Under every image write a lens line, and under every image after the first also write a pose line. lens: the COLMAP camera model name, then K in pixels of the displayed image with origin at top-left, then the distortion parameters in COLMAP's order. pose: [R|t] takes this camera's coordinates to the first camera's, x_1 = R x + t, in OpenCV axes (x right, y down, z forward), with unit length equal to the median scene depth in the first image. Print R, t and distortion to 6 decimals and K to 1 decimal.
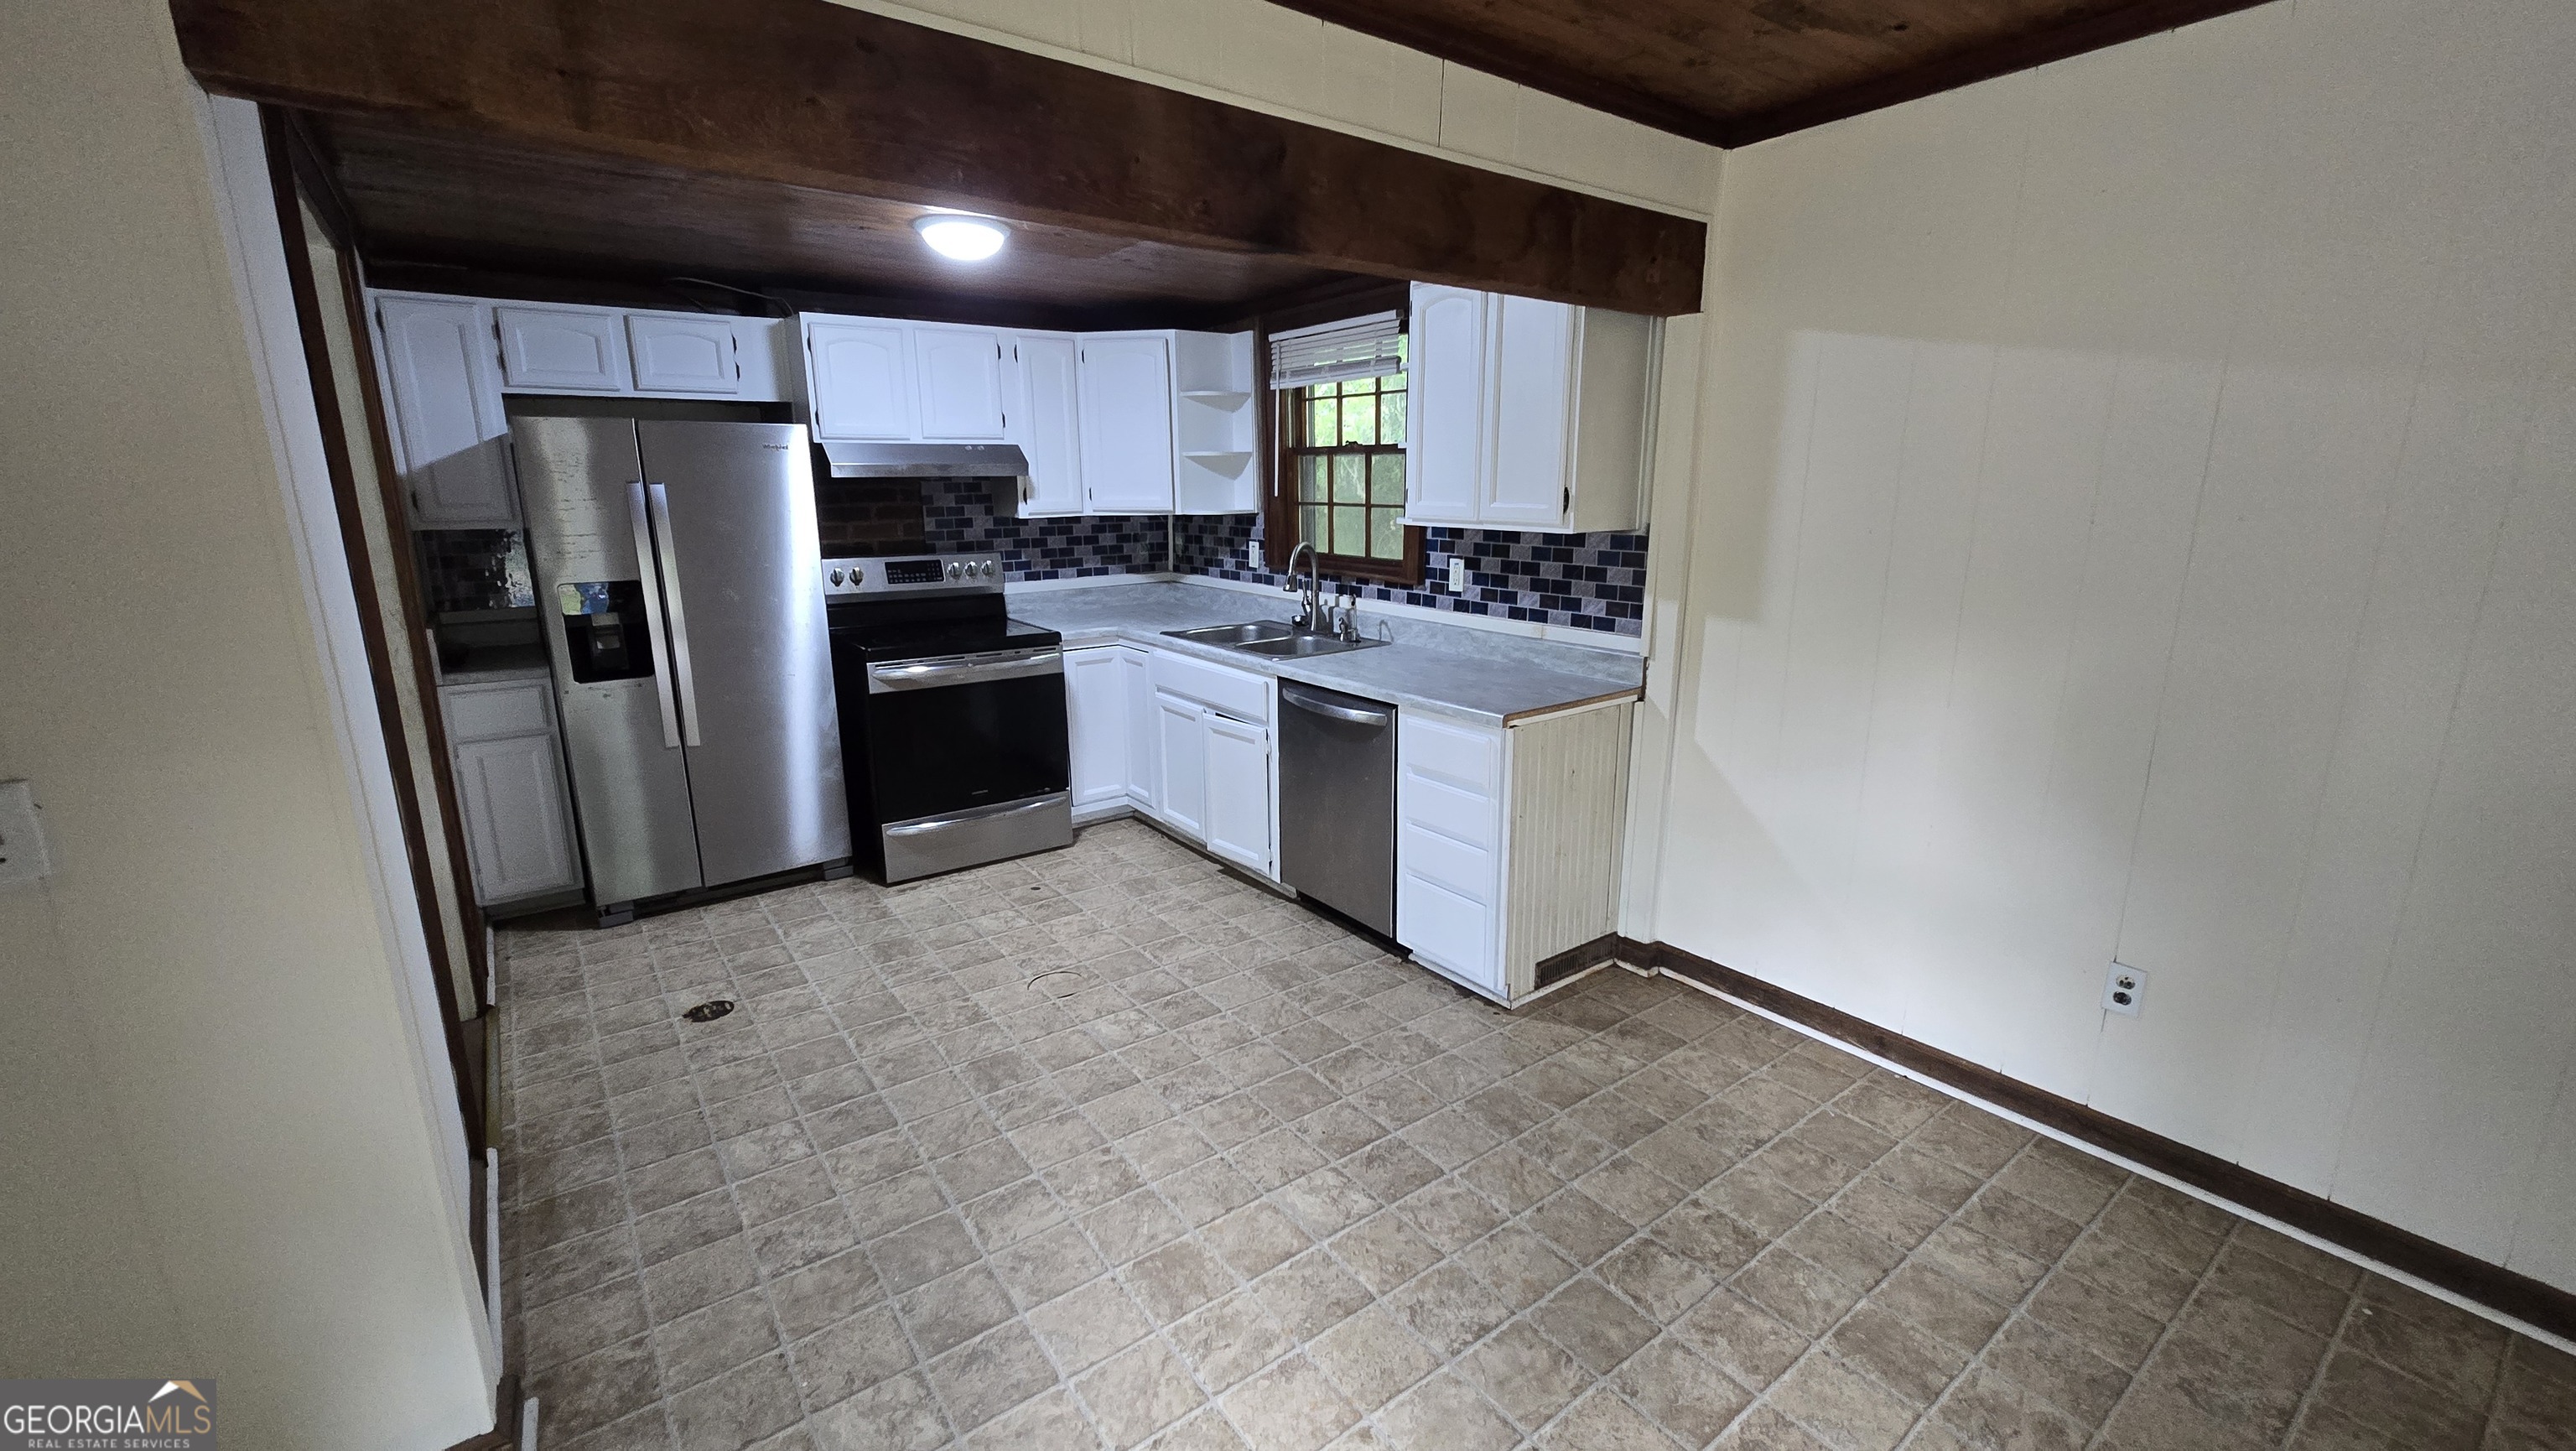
lens RADIAL K [[1056.2, 0, 1305.7], [0, 1056.2, 729.8], [0, 0, 1]] dist [-0.001770, -0.000779]
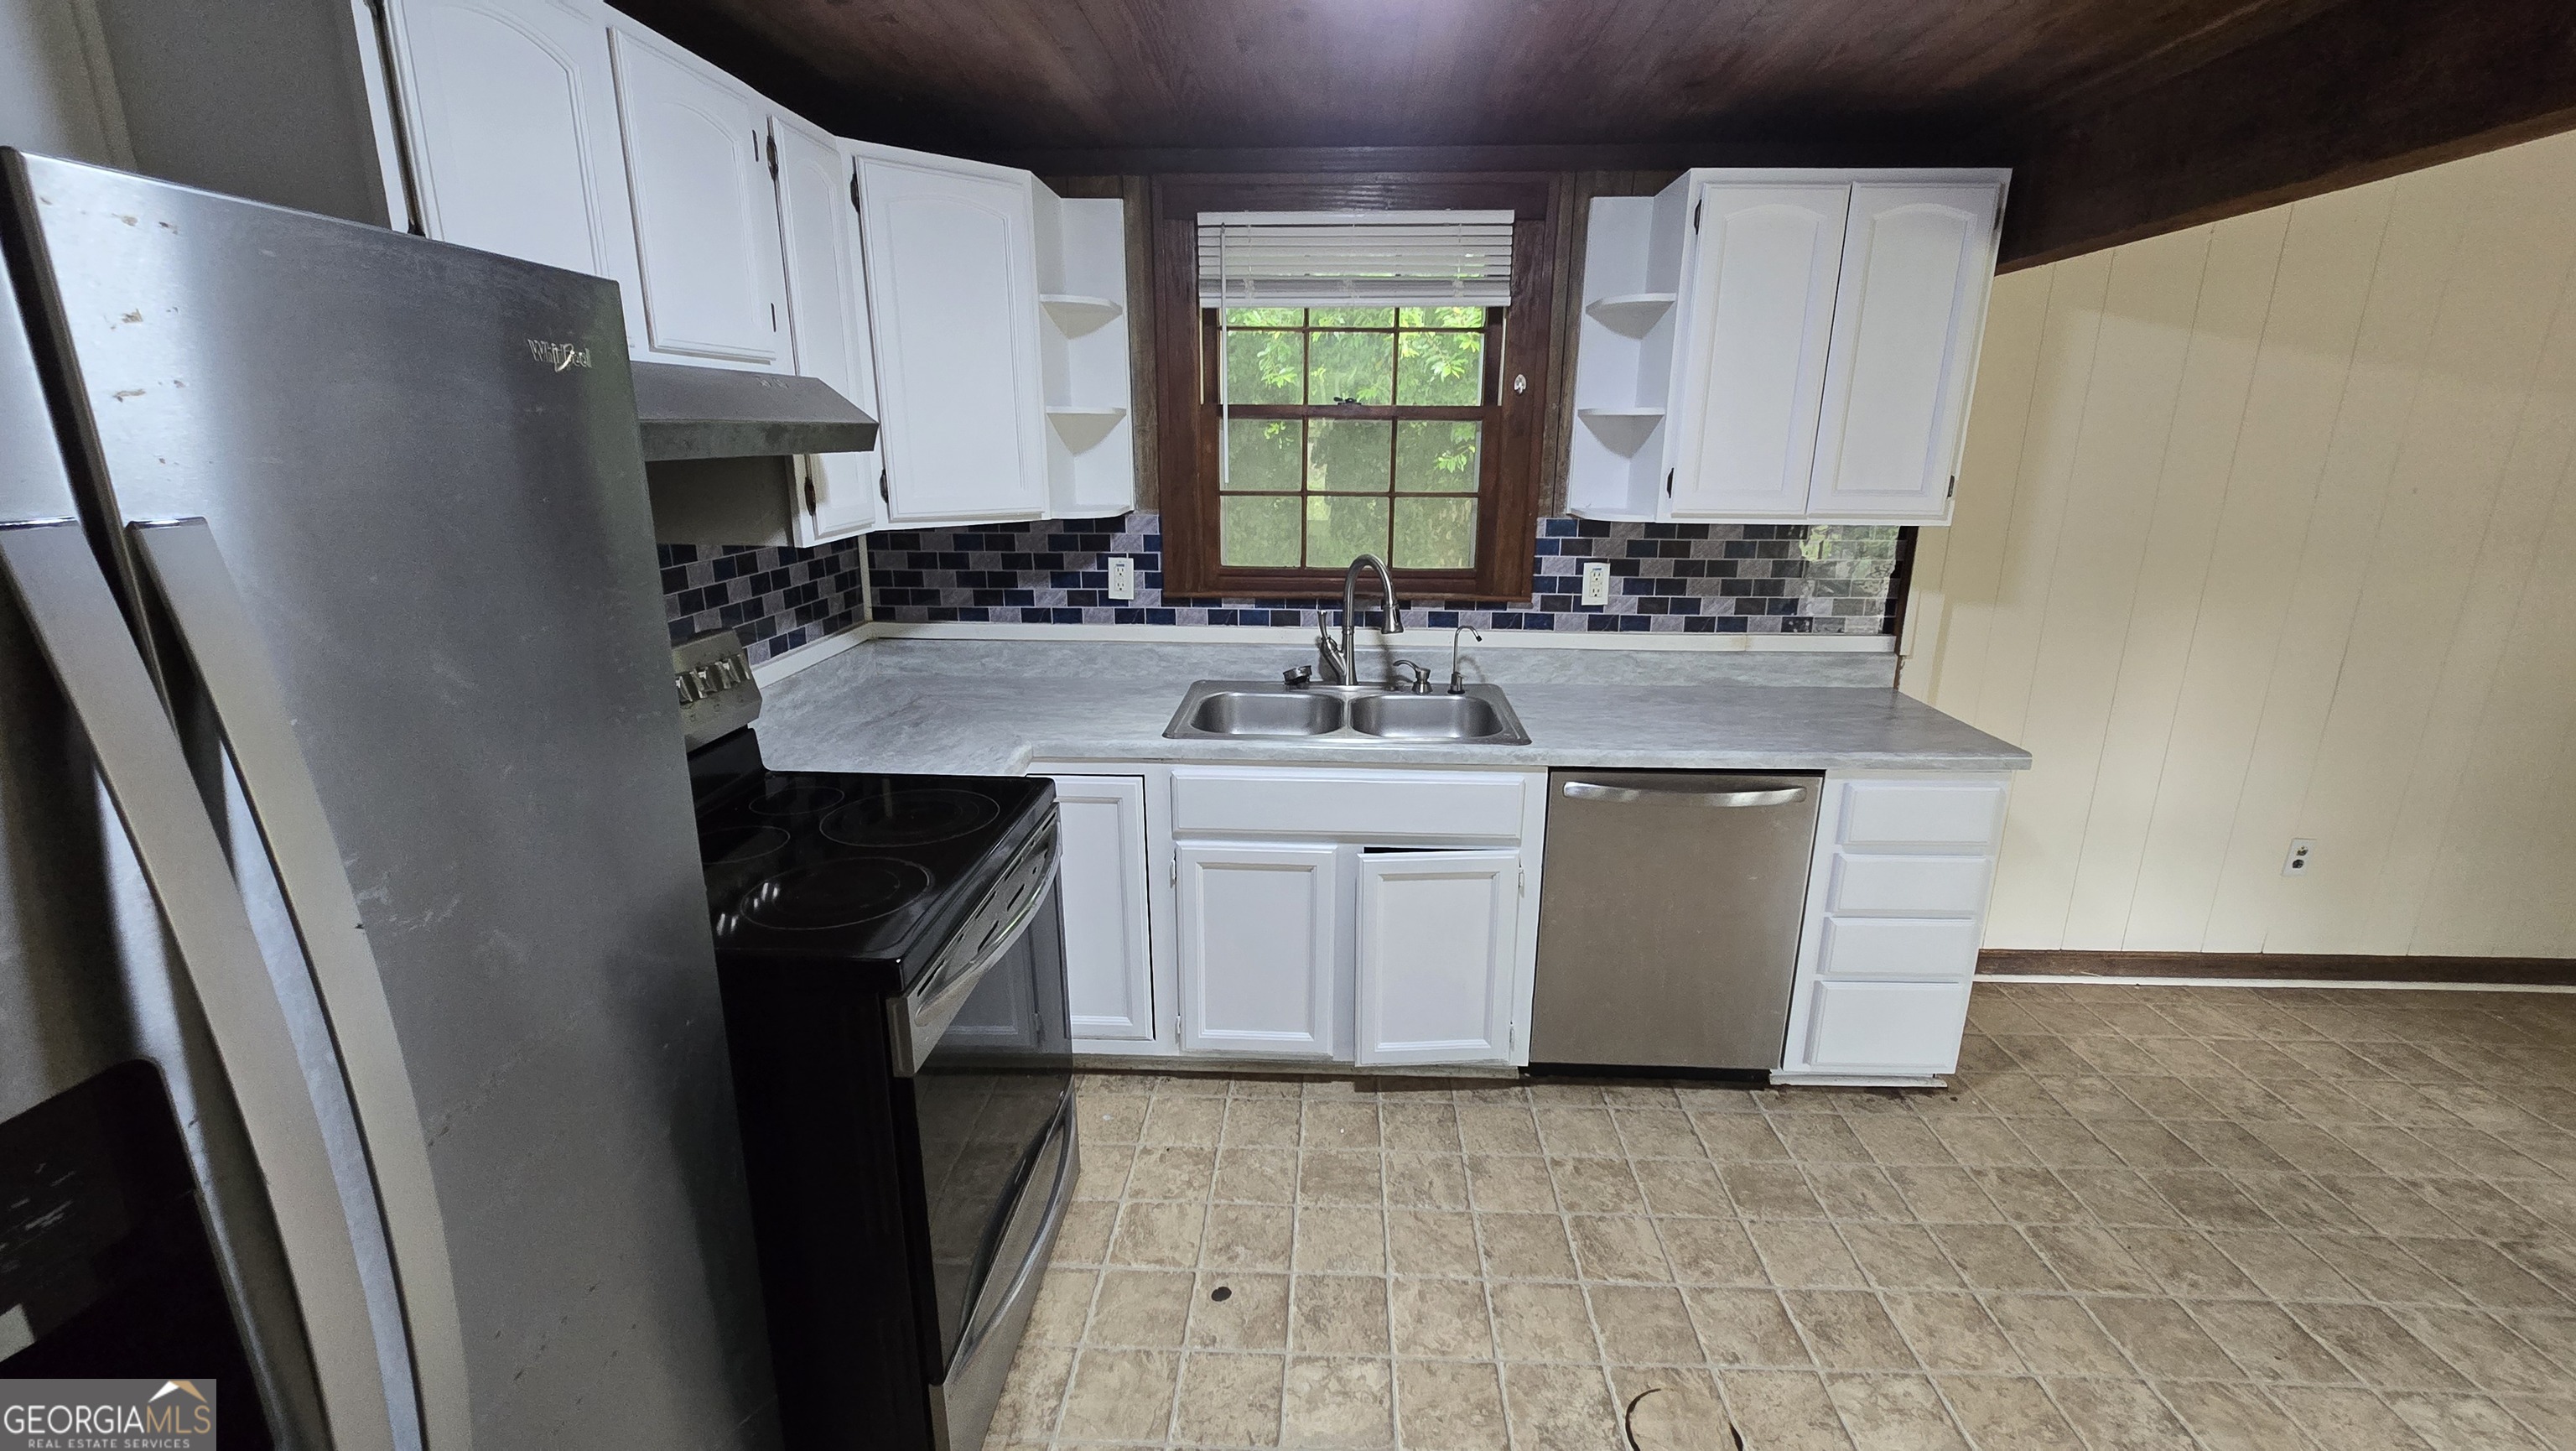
lens RADIAL K [[1056.2, 0, 1305.7], [0, 1056.2, 729.8], [0, 0, 1]] dist [-0.001770, -0.000779]
pose [[0.628446, -0.201344, 0.751343, -0.602287], [0.174354, 0.977803, 0.116195, -0.174535], [-0.758061, 0.057978, 0.649602, 0.693413]]
